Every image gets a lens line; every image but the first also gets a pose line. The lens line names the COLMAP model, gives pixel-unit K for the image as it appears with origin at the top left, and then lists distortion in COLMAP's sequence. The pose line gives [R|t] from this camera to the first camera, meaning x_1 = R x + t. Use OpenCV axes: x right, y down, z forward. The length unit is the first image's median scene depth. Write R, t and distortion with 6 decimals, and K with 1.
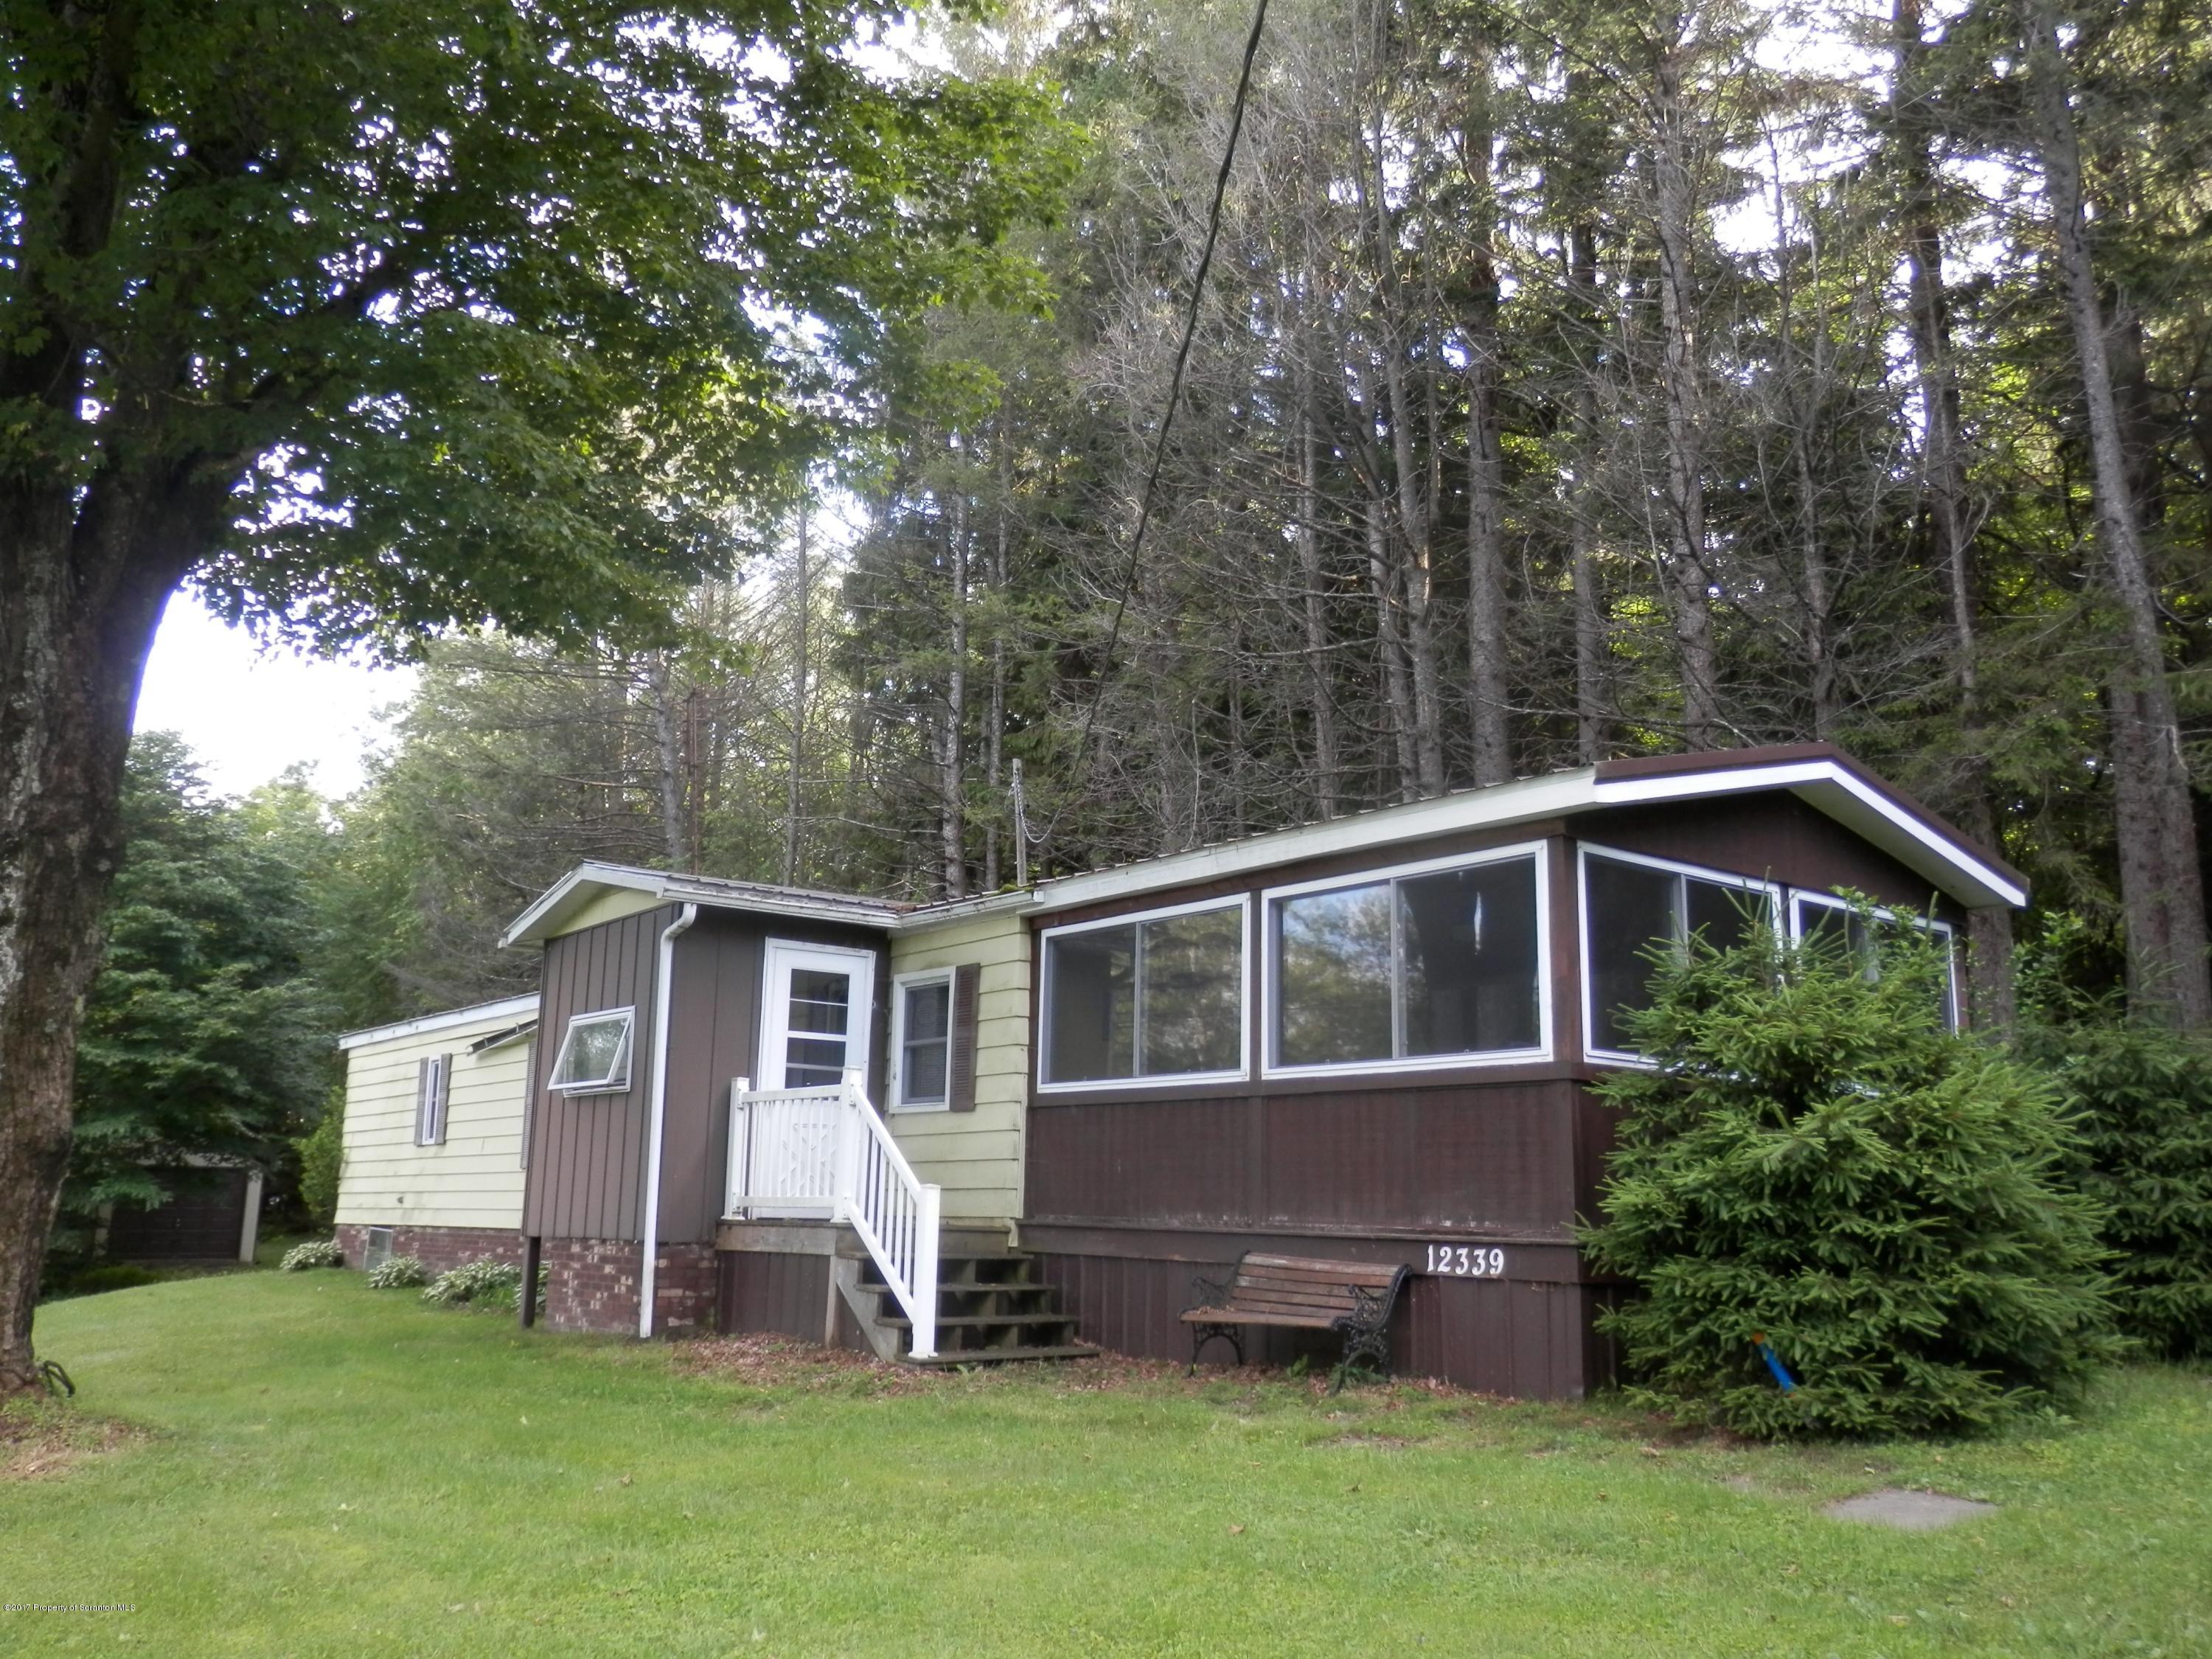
lens RADIAL K [[1867.6, 0, 1106.0], [0, 1867.6, 829.5], [0, 0, 1]] dist [0.013327, 0.104578]
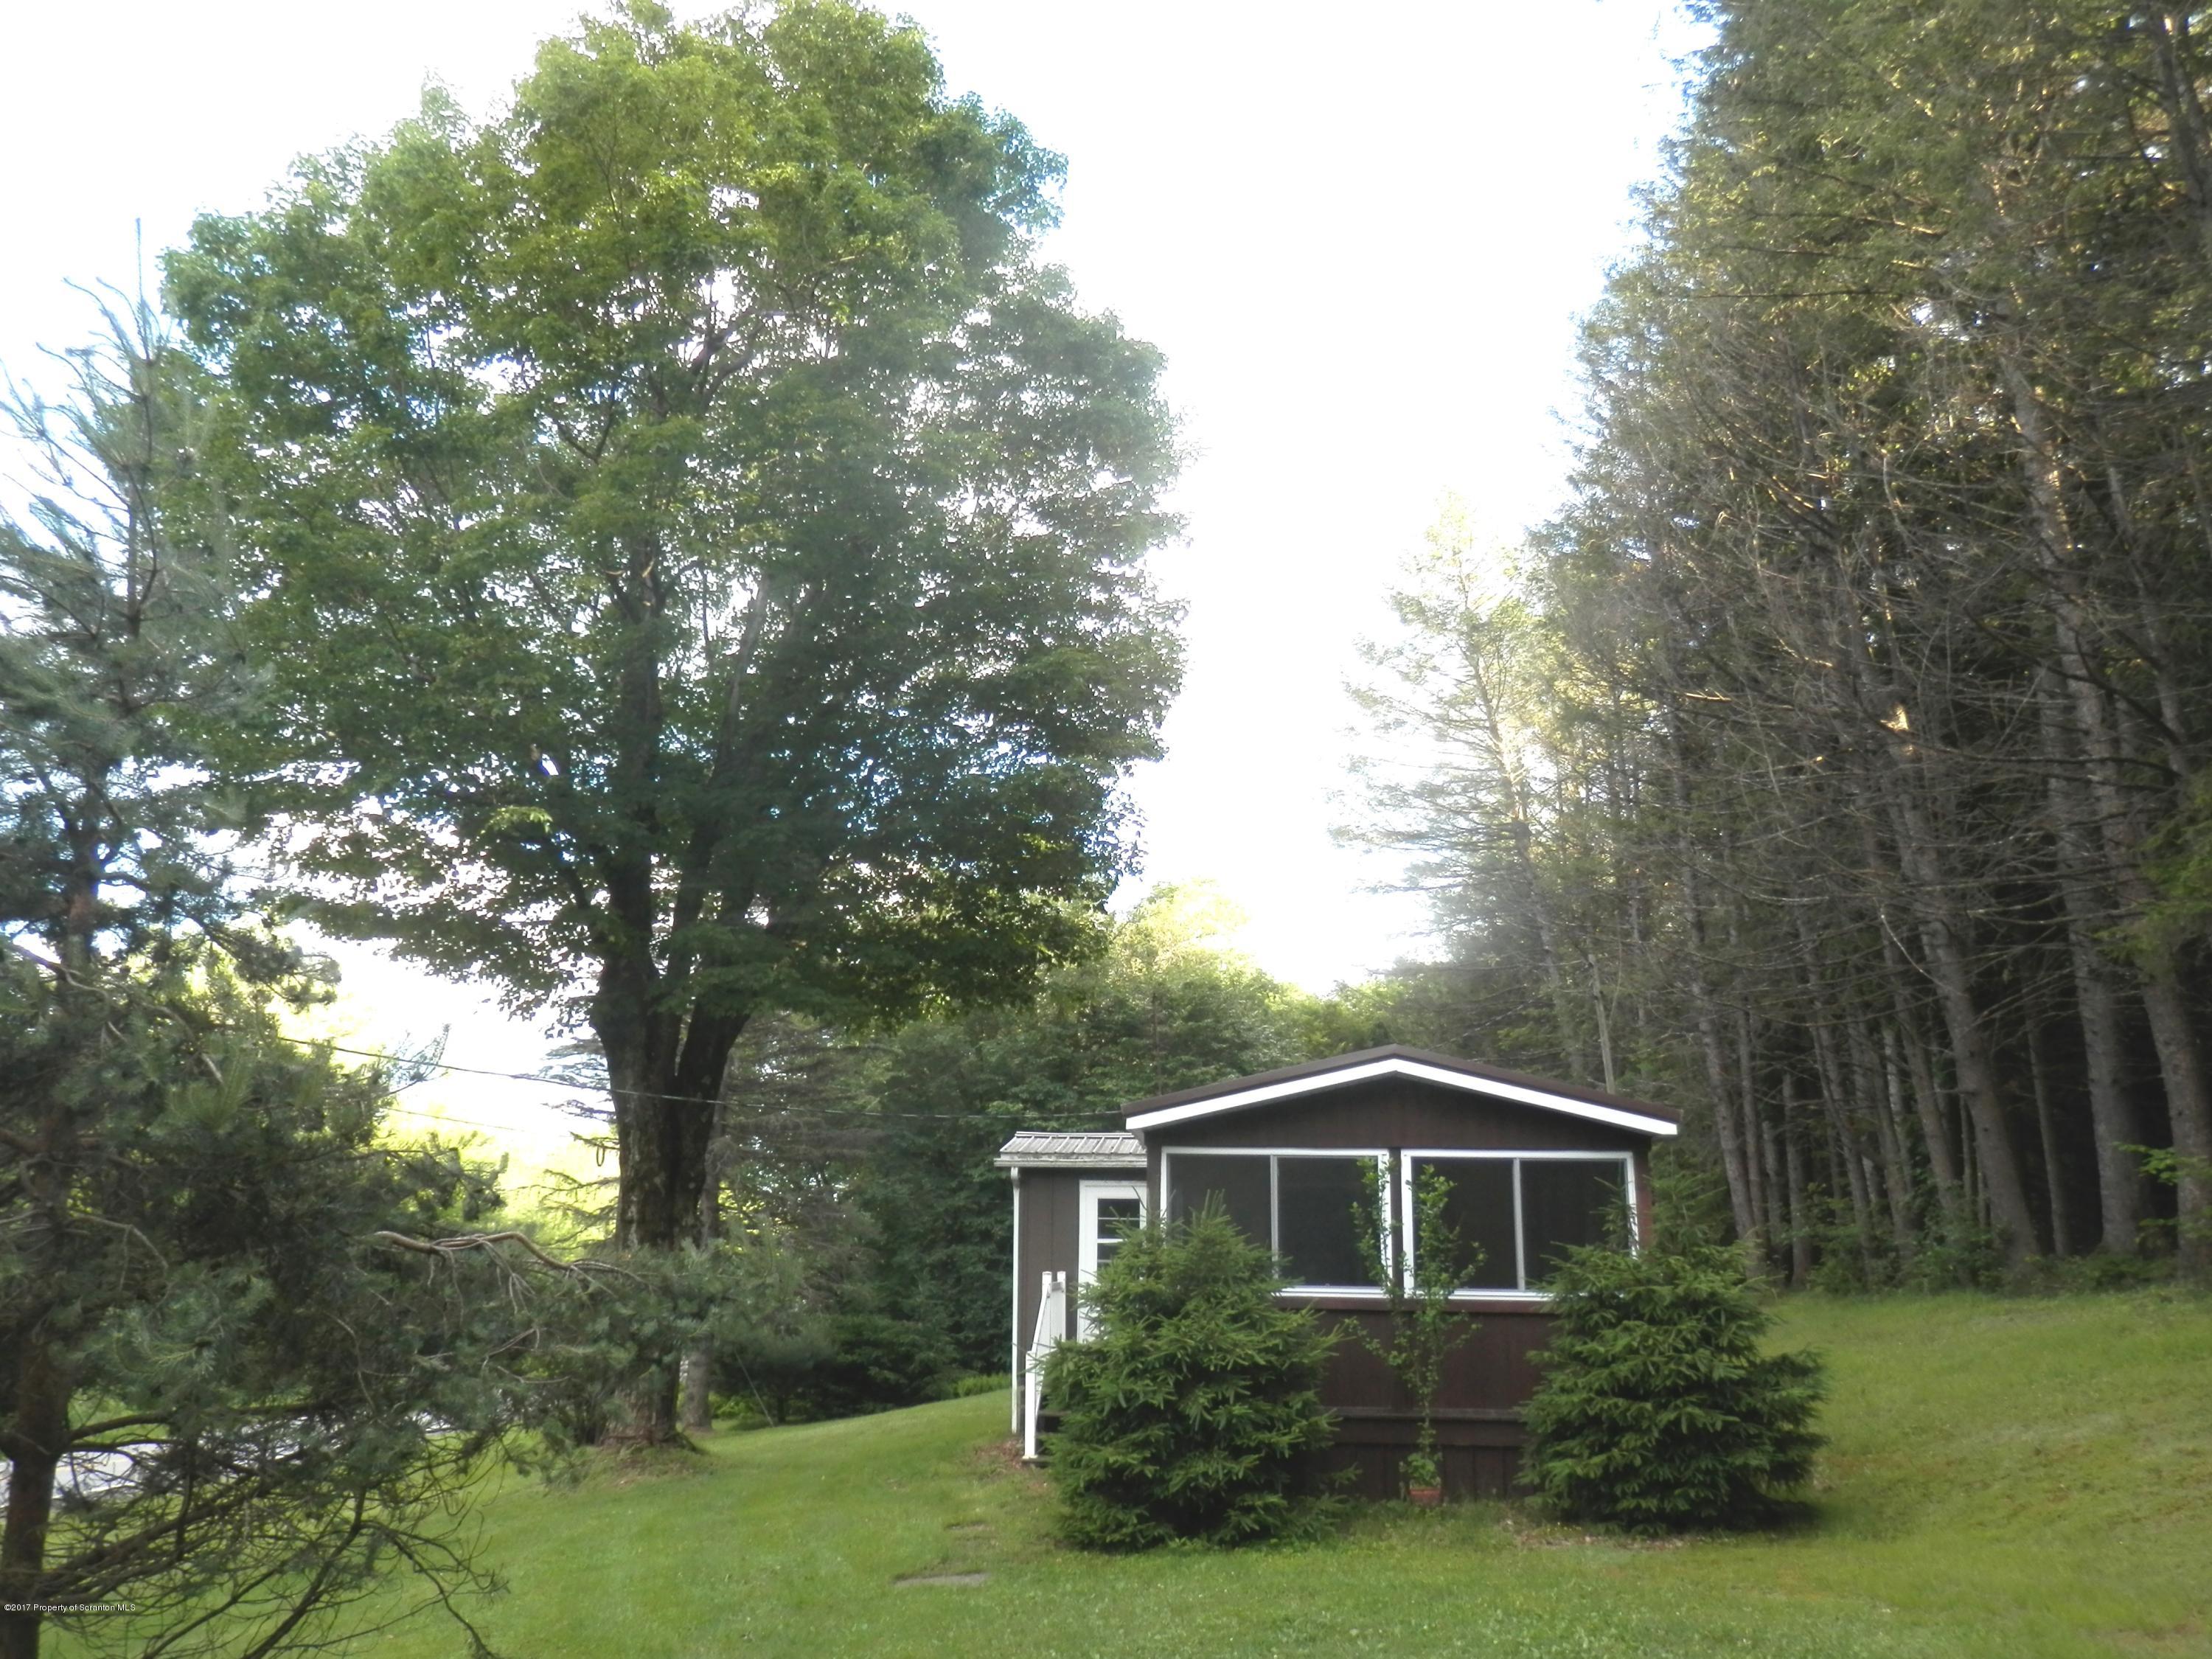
lens RADIAL K [[1582.3, 0, 1106.0], [0, 1582.3, 829.5], [0, 0, 1]] dist [-0.012516, 0.006159]
pose [[0.732942, -0.188360, -0.653695, 0.850229], [0.140581, 0.982100, -0.125365, -0.070265], [0.665608, -0.000012, 0.746302, 0.000110]]
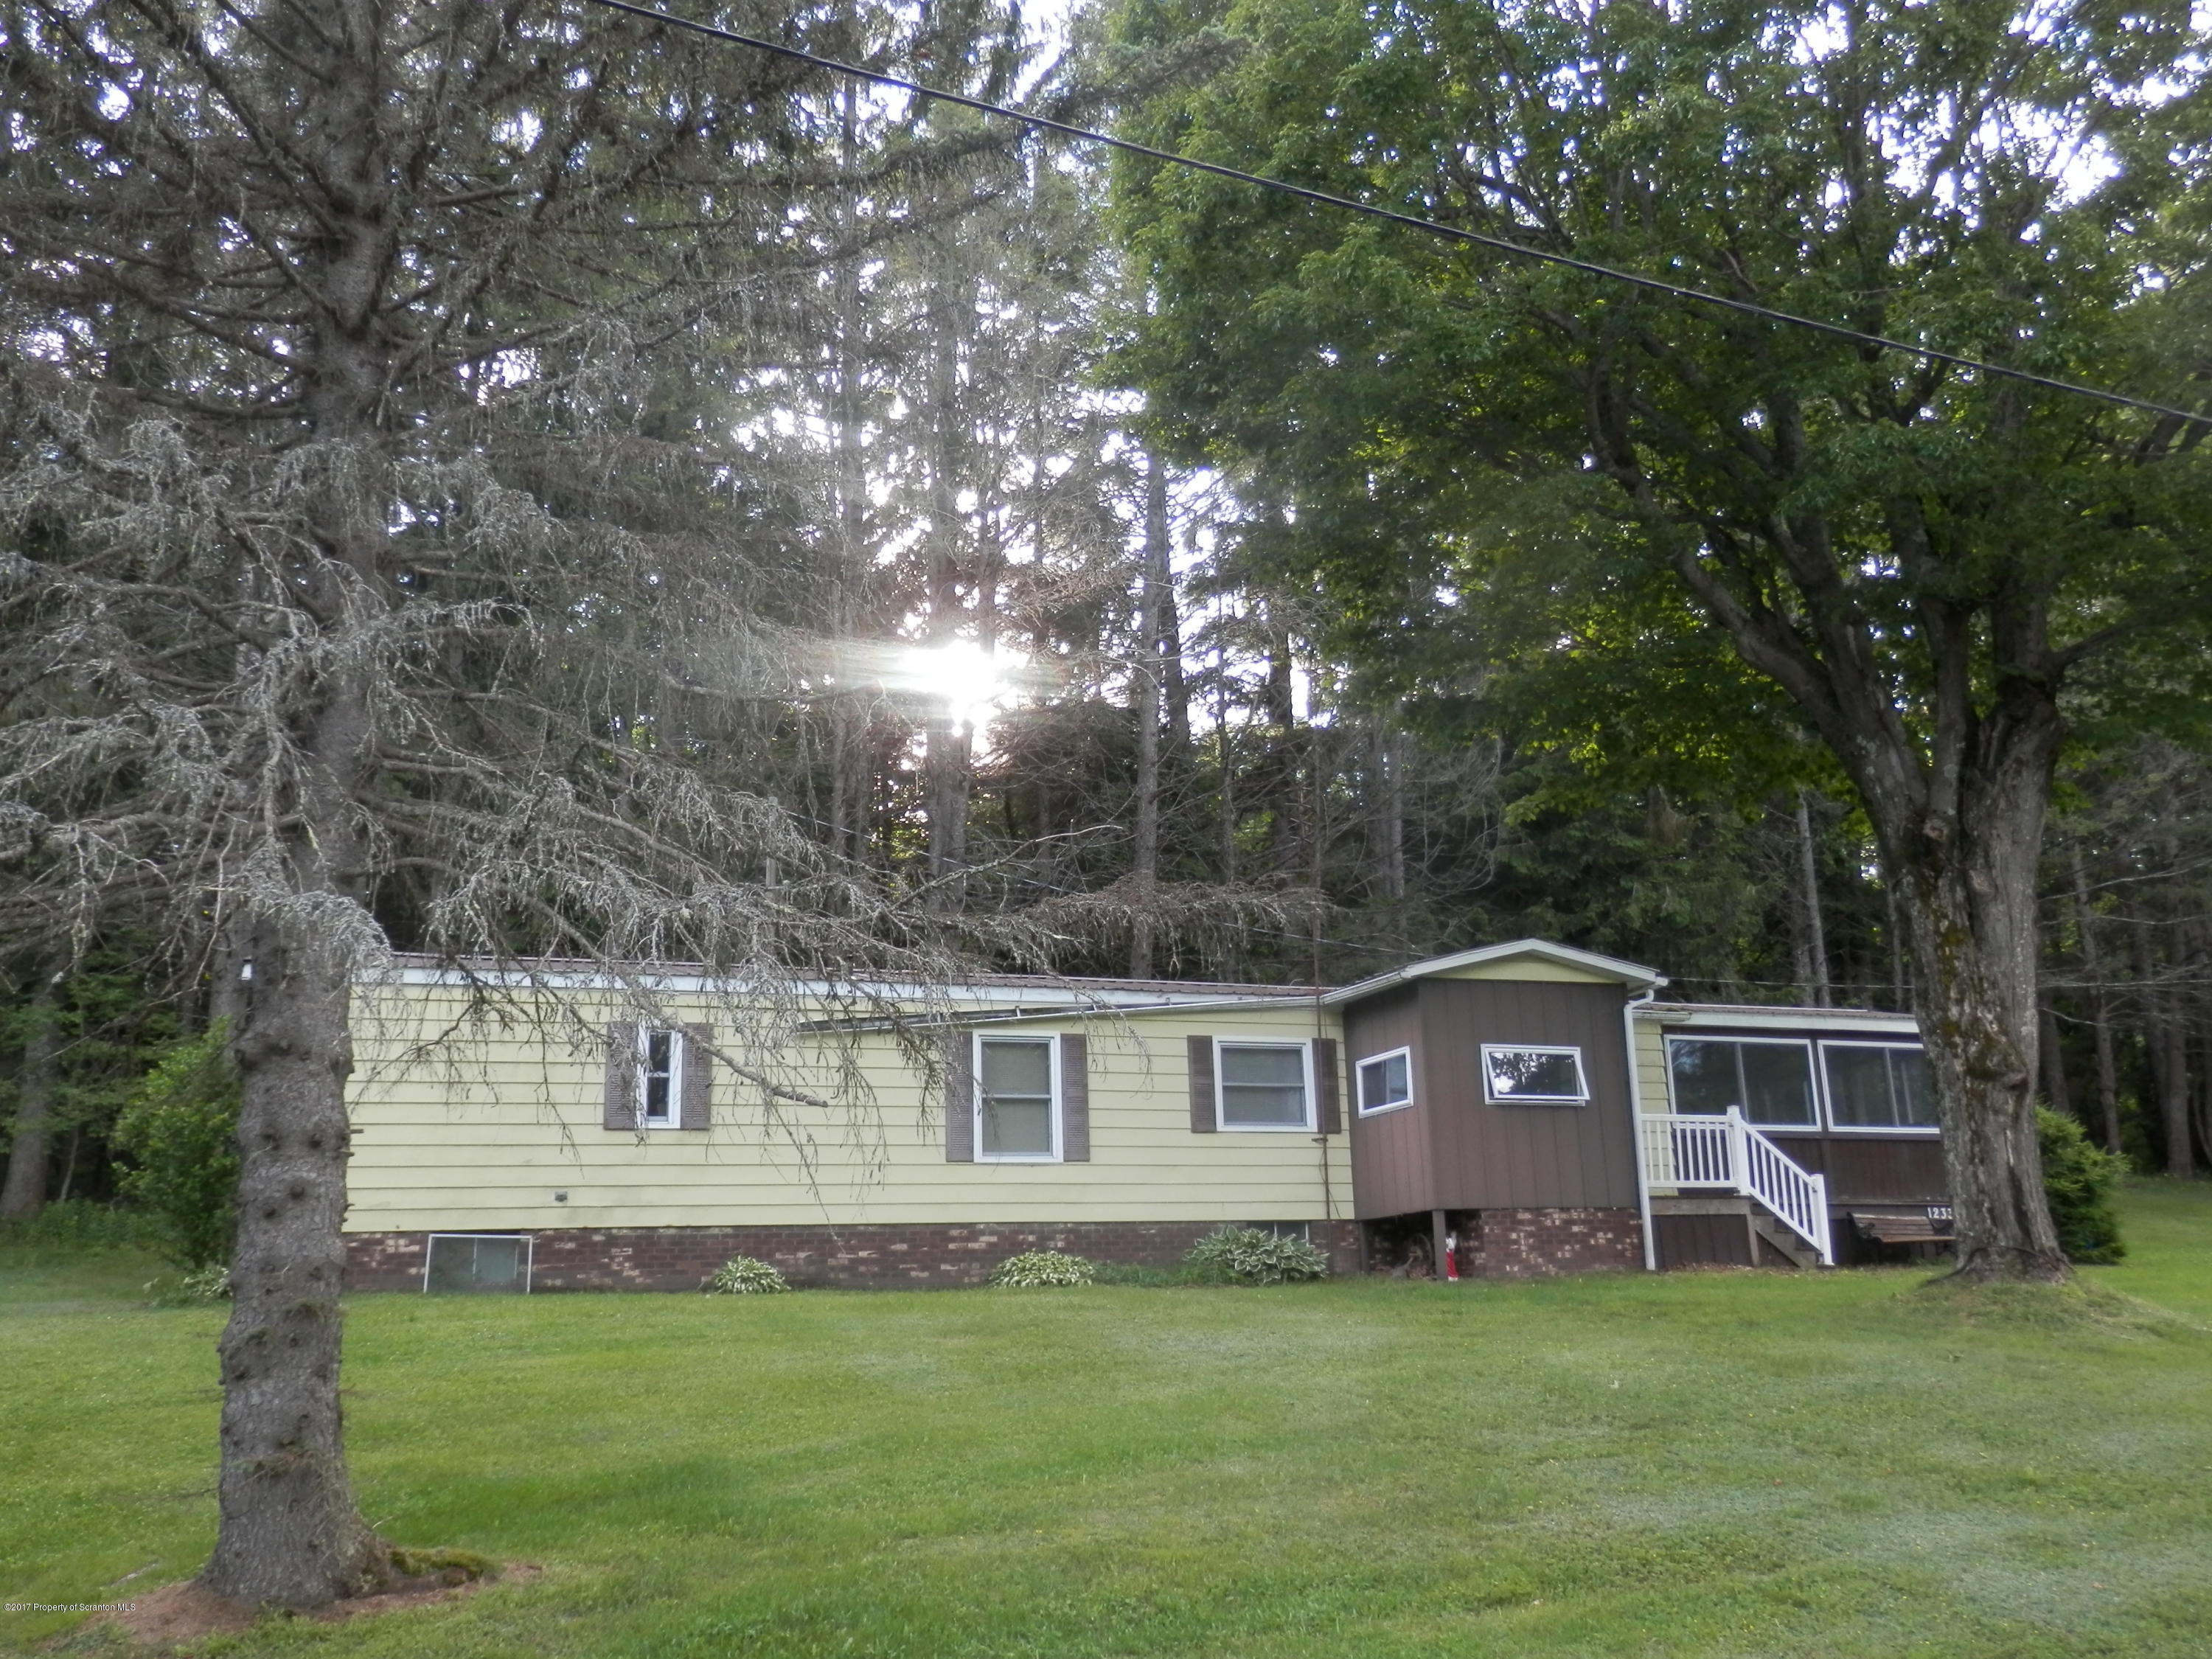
lens RADIAL K [[1867.6, 0, 1106.0], [0, 1867.6, 829.5], [0, 0, 1]] dist [0.013327, 0.104578]
pose [[0.289085, 0.206576, 0.934749, -1.822765], [-0.165626, 0.972508, -0.163698, 0.235975], [-0.942867, -0.107496, 0.315352, 0.942694]]
